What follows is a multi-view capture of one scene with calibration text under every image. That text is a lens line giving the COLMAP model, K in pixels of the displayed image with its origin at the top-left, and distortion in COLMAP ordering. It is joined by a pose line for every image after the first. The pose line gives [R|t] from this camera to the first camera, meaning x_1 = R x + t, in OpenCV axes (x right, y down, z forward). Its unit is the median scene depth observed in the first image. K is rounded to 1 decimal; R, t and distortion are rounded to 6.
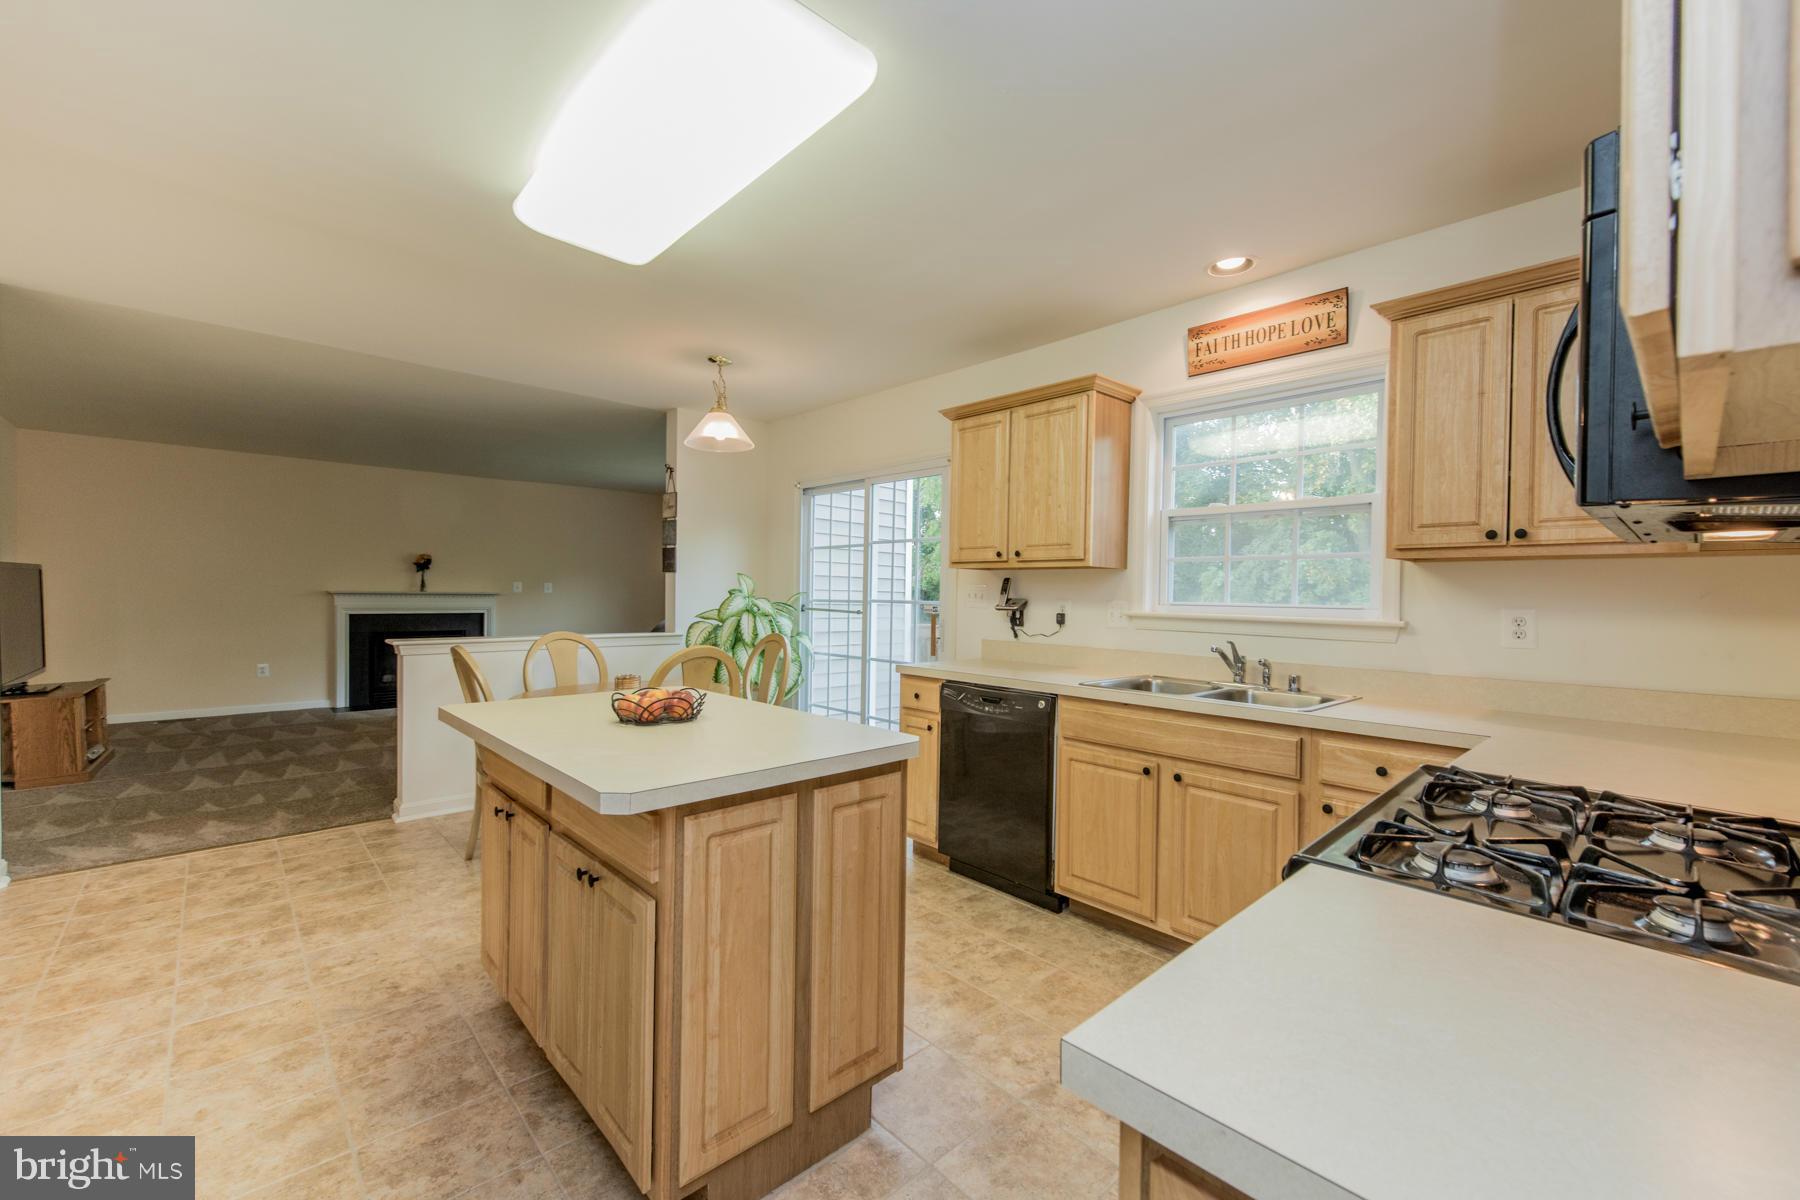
lens RADIAL K [[736.5, 0, 921.8], [0, 736.5, 603.1], [0, 0, 1]] dist [0.014589, -0.001437]
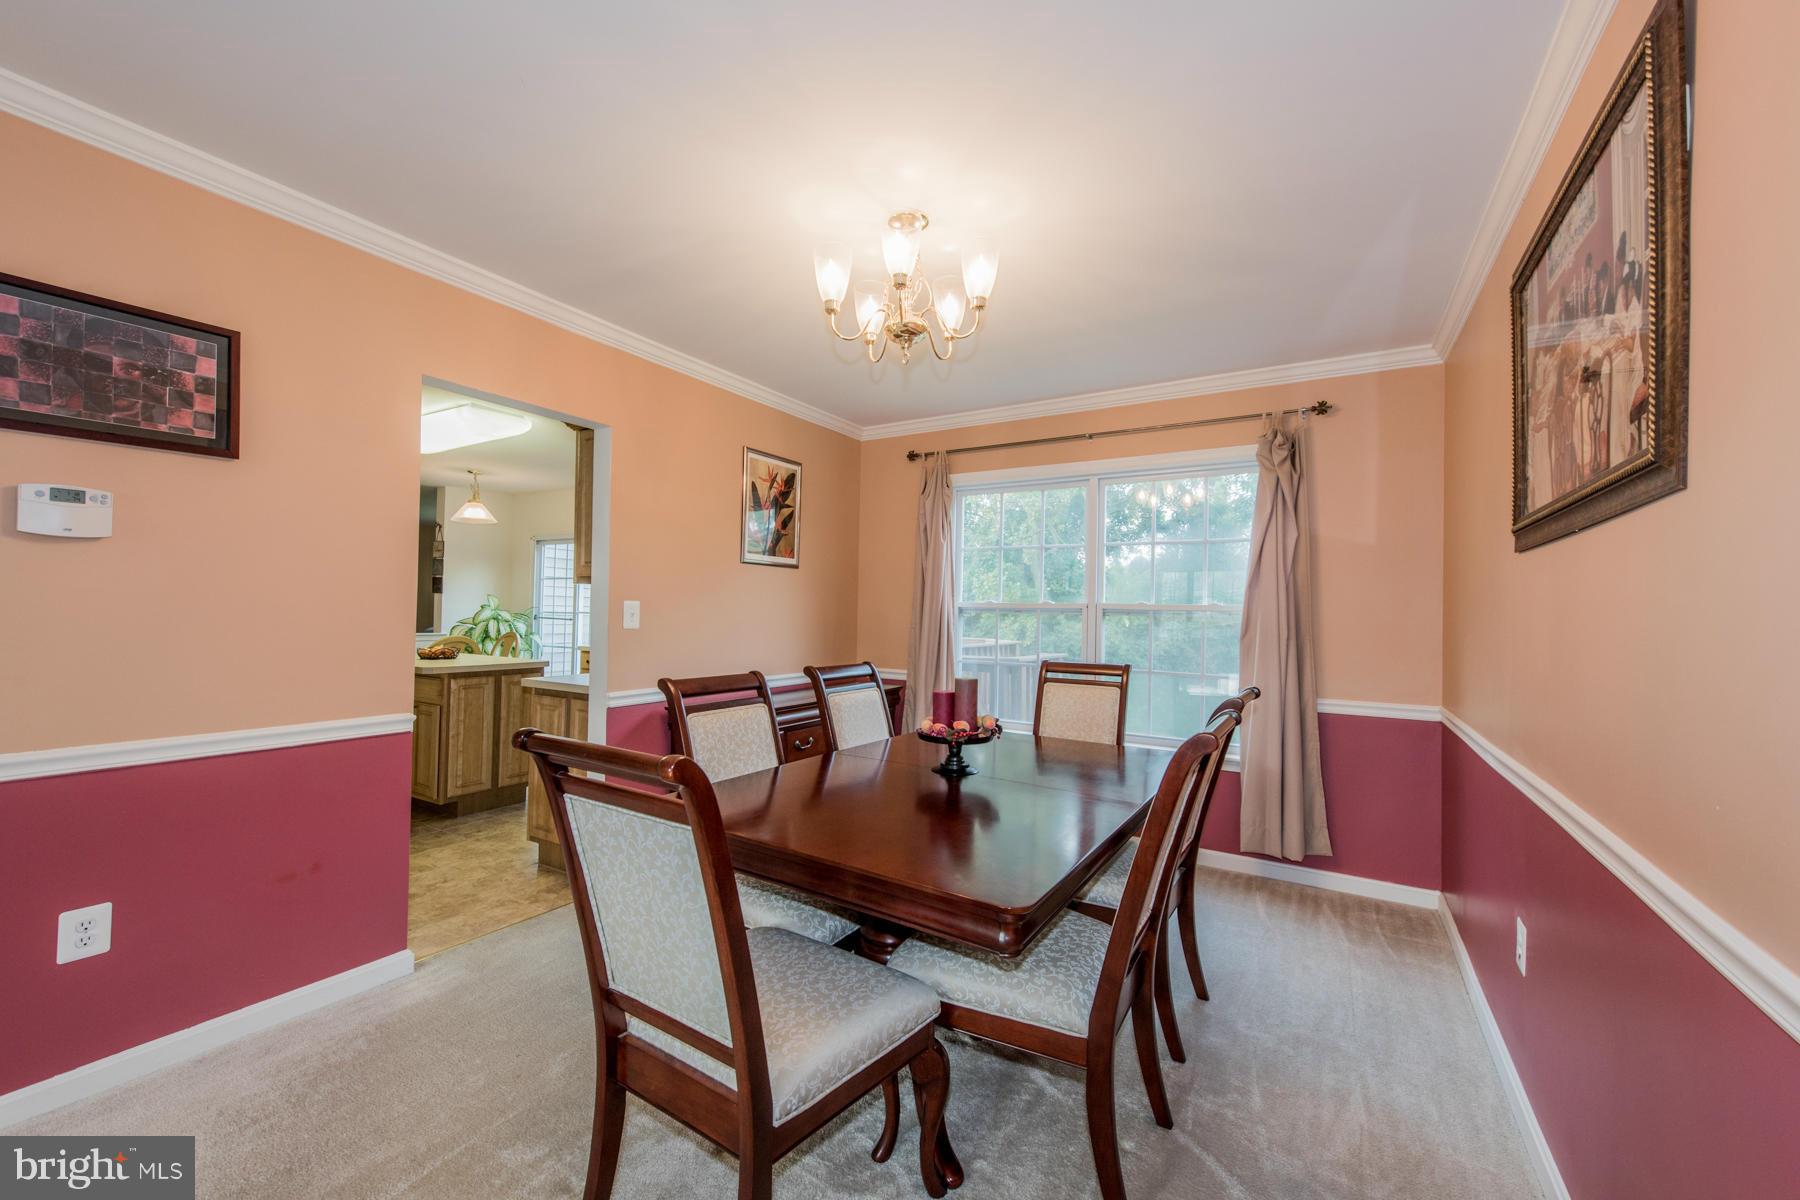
lens RADIAL K [[702.3, 0, 894.0], [0, 702.3, 600.9], [0, 0, 1]] dist [0.014610, -0.002392]
pose [[0.967172, 0.009444, 0.253946, 0.305677], [-0.003110, 0.999674, -0.025334, 0.013211], [-0.254102, 0.023712, 0.966887, -0.995496]]
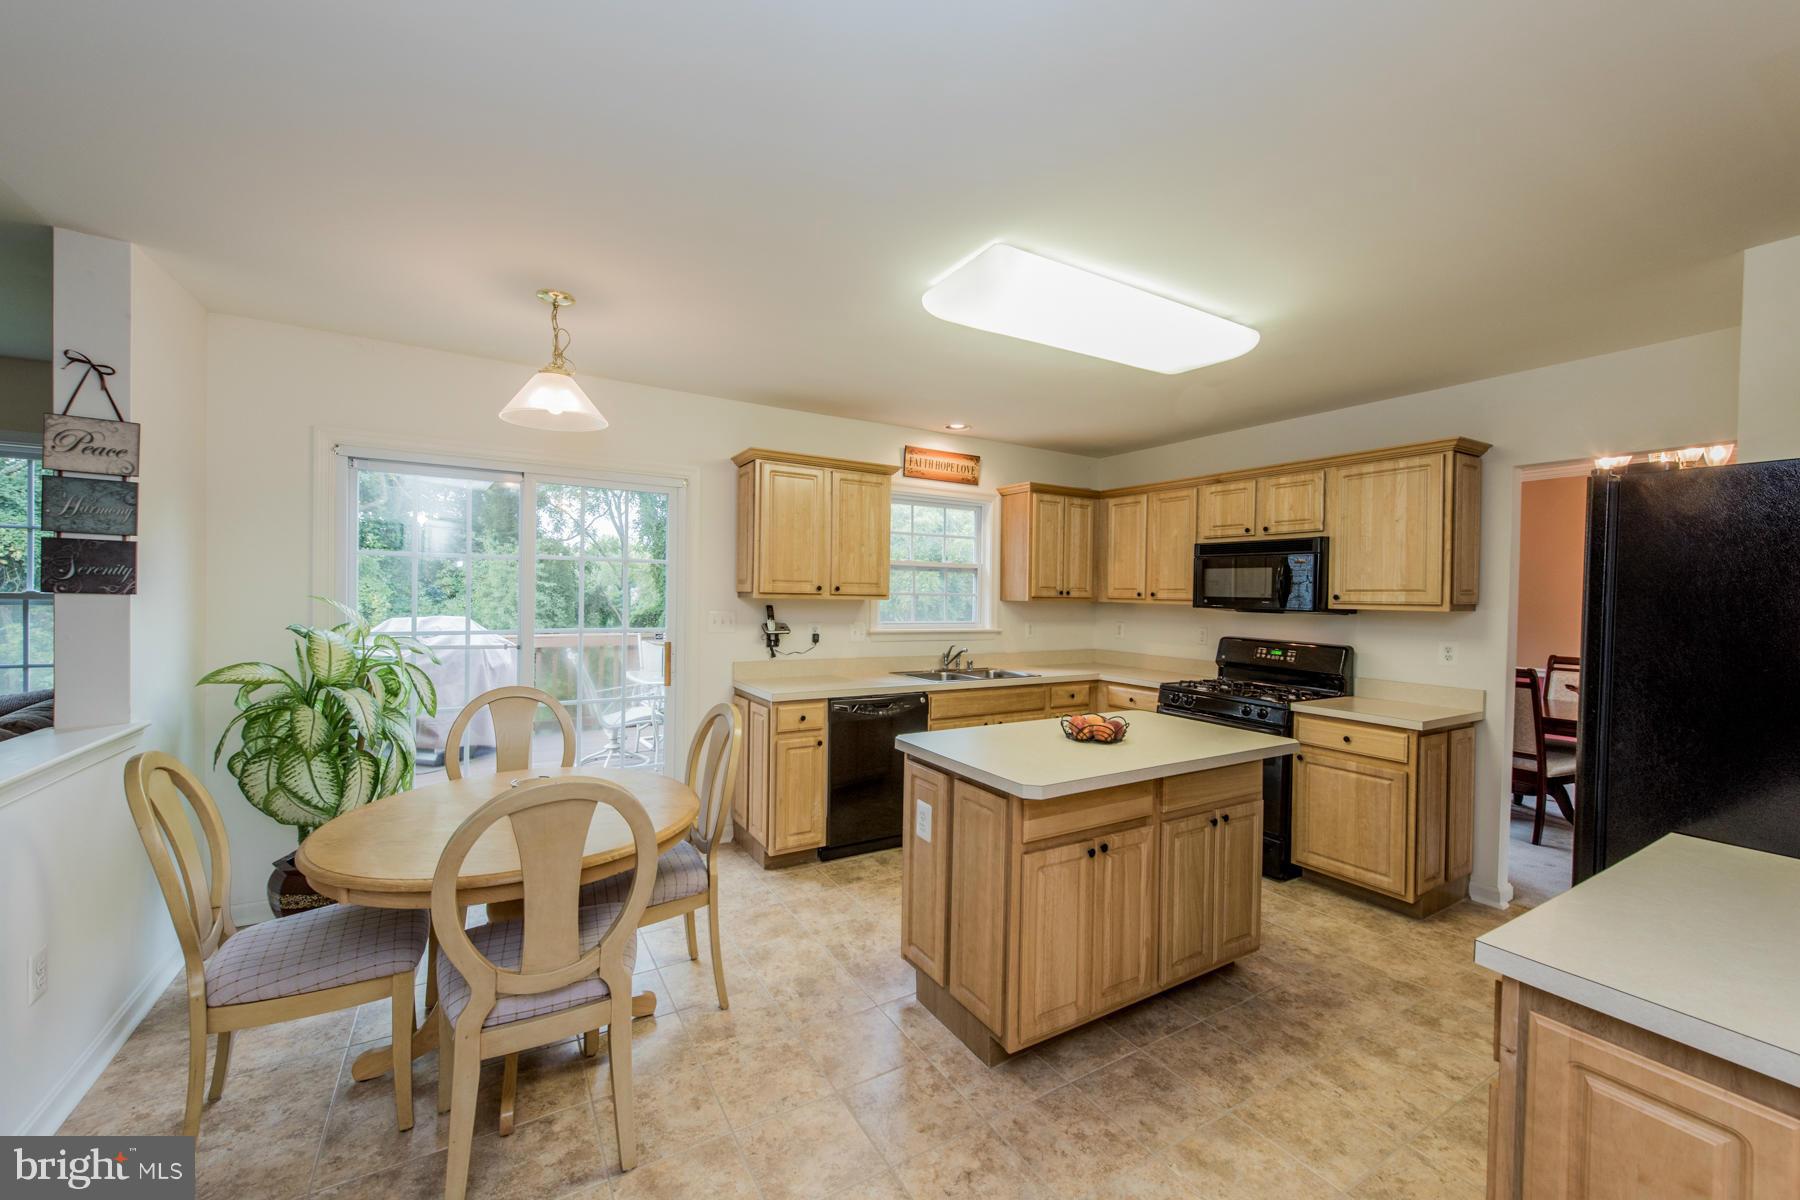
lens RADIAL K [[702.3, 0, 899.7], [0, 702.3, 602.1], [0, 0, 1]] dist [0.014610, -0.002392]
pose [[0.220016, -0.022337, 0.975240, -1.018960], [-0.001023, 0.999732, 0.023129, -0.073049], [-0.975496, -0.006087, 0.219935, 0.646236]]
